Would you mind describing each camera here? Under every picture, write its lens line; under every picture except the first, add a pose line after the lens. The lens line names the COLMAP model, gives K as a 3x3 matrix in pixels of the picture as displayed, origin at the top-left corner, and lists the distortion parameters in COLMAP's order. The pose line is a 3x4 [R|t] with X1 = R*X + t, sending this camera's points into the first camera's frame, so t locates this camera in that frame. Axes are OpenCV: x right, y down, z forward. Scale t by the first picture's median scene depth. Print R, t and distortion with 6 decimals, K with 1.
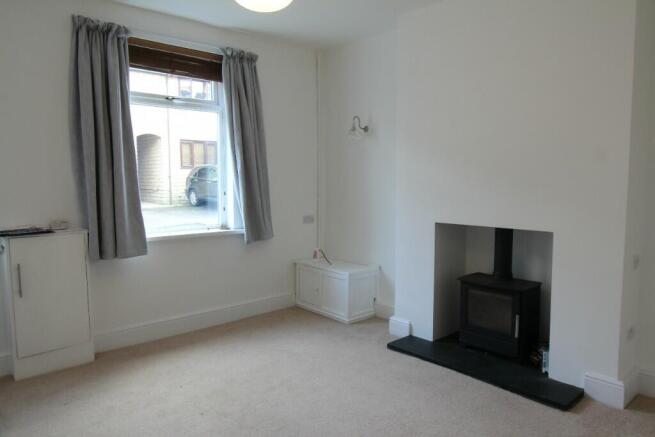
lens RADIAL K [[462.1, 0, 330.5], [0, 462.1, 215.9], [0, 0, 1]] dist [0.012878, -0.013479]
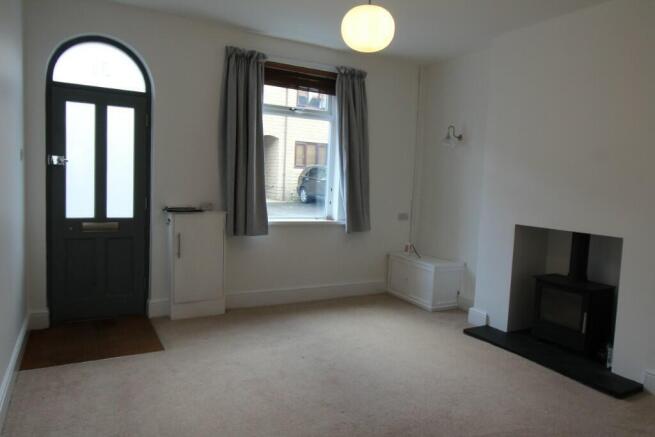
lens RADIAL K [[462.1, 0, 328.7], [0, 462.1, 219.8], [0, 0, 1]] dist [0.012878, -0.013479]
pose [[0.971904, 0.063240, -0.226722, 0.043179], [-0.062826, 0.997983, 0.009047, 0.021563], [0.226837, 0.005452, 0.973918, -0.177781]]
